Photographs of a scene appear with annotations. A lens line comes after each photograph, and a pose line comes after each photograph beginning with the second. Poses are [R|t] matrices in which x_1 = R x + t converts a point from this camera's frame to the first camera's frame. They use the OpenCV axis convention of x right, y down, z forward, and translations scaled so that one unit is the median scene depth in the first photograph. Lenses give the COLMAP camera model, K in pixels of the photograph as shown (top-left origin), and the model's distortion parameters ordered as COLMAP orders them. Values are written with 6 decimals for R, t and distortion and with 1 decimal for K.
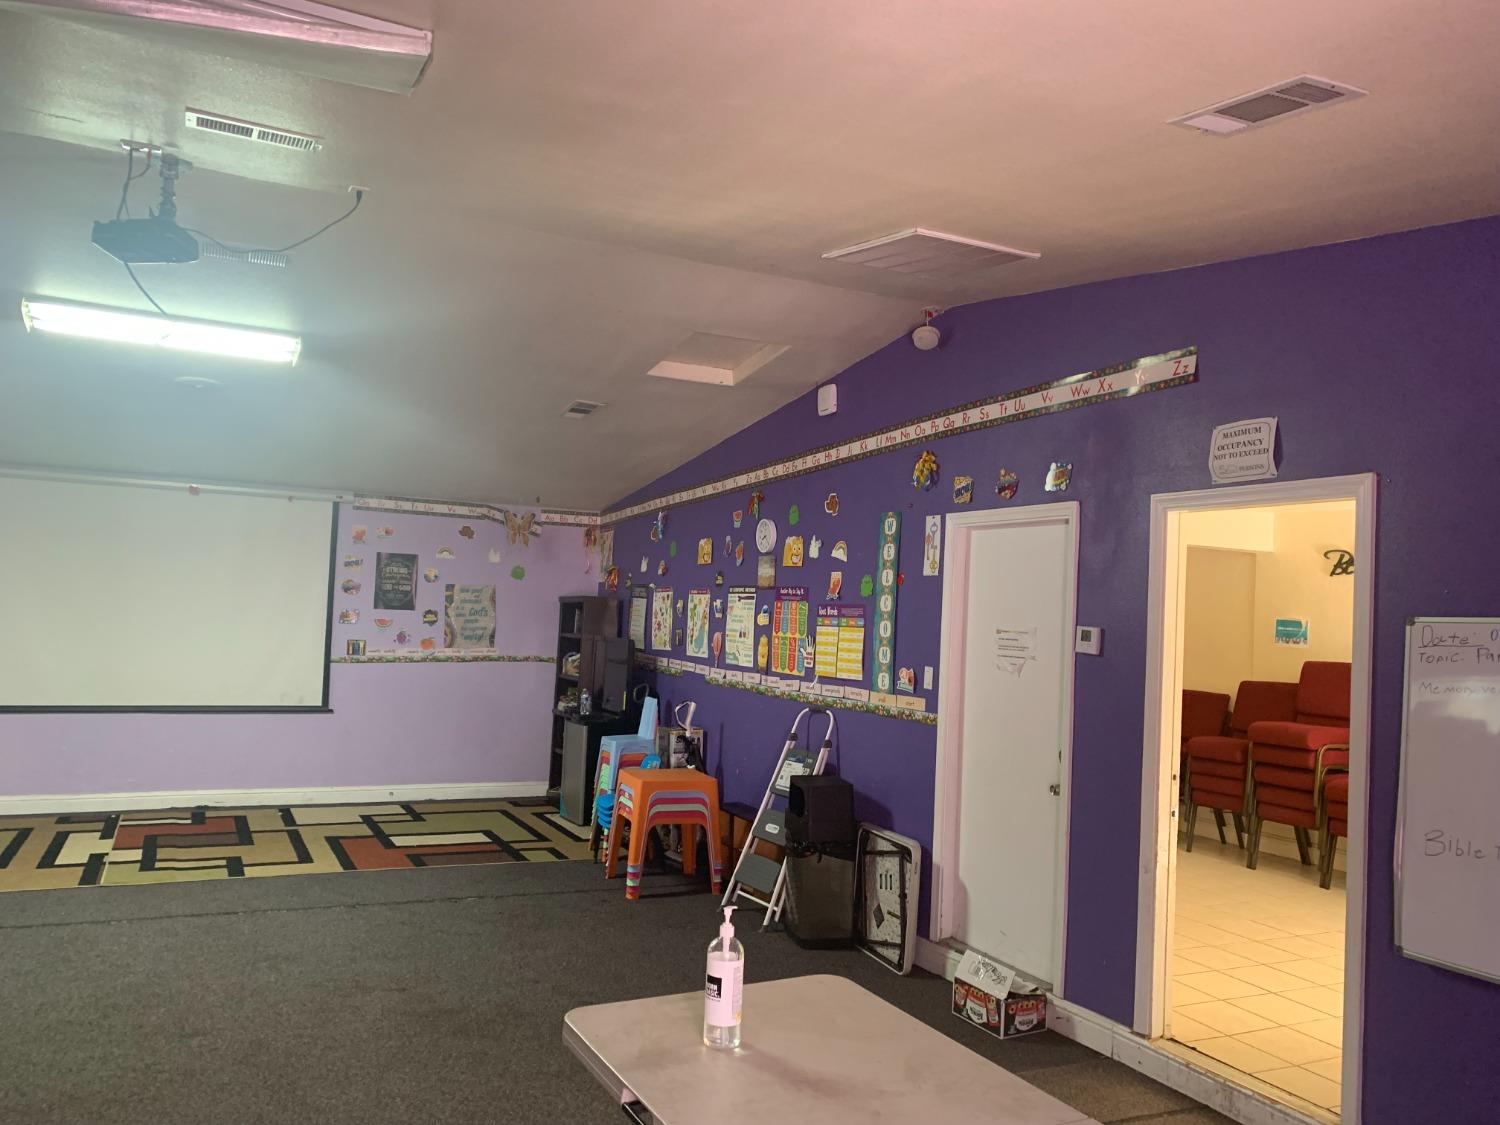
lens RADIAL K [[1152.0, 0, 756.0], [0, 1152.0, 566.3], [0, 0, 1]] dist [0.033140, -0.005086]
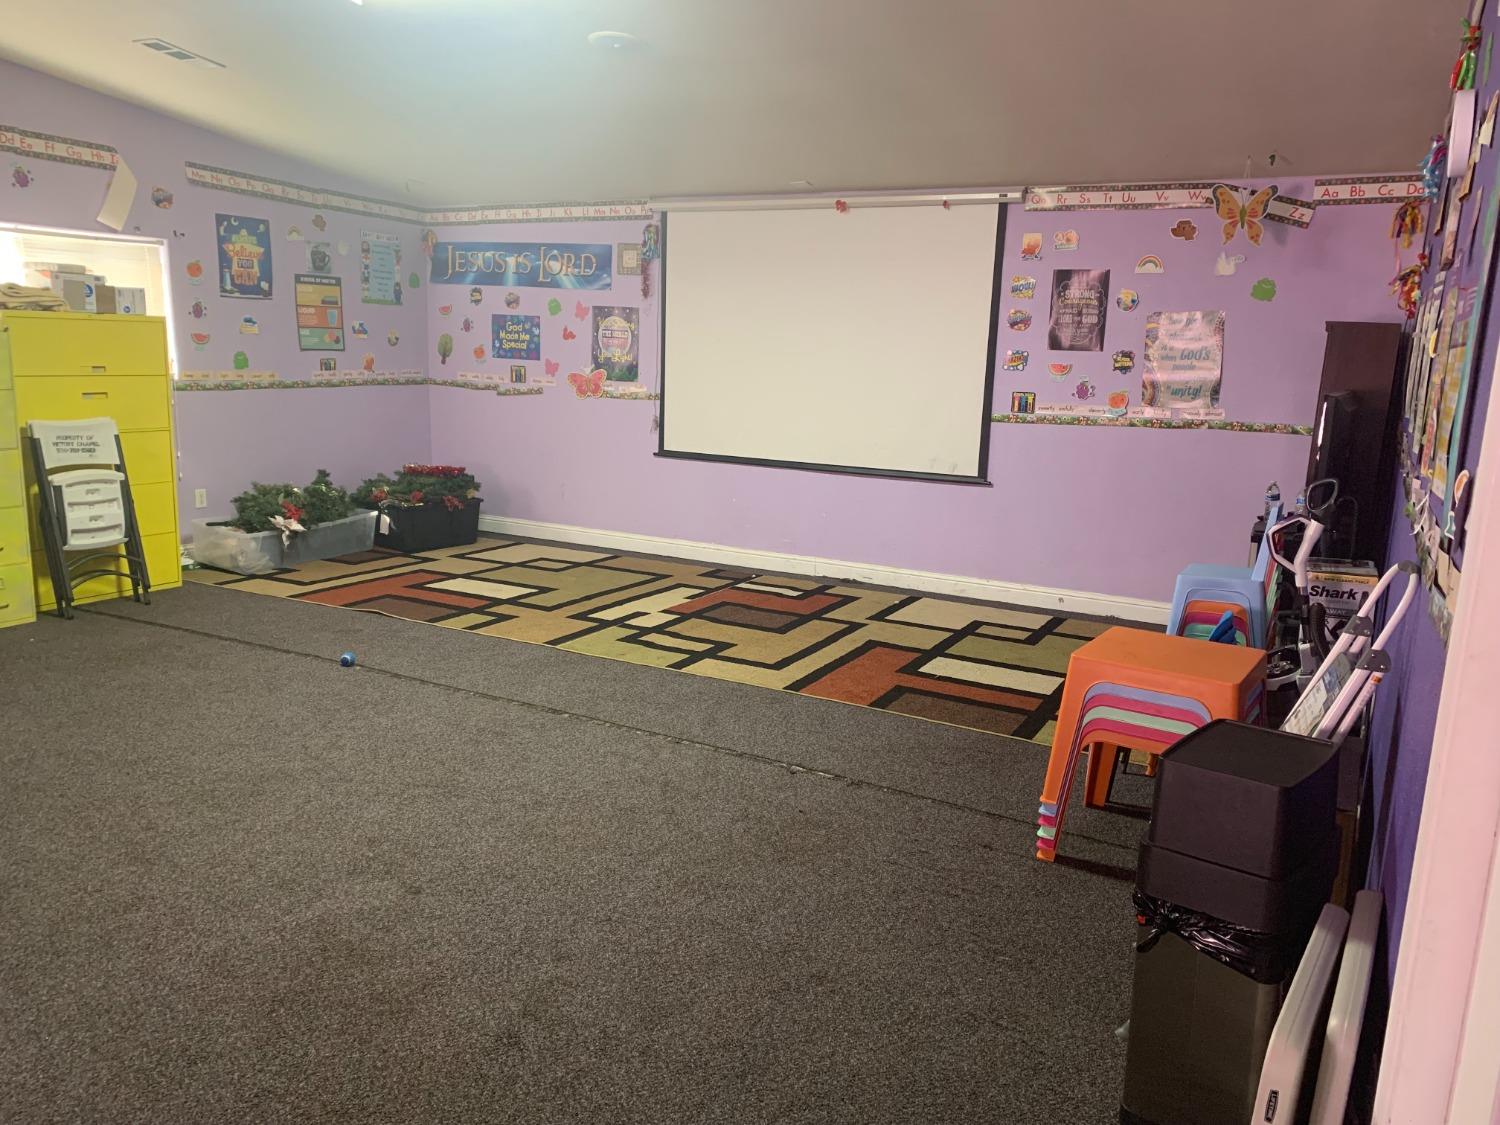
lens RADIAL K [[1152.0, 0, 756.0], [0, 1152.0, 566.3], [0, 0, 1]] dist [0.033140, -0.005086]
pose [[0.588145, 0.136289, -0.797189, 0.165082], [0.023787, 0.982357, 0.185495, 0.031272], [0.808405, -0.128060, 0.574527, 0.413173]]
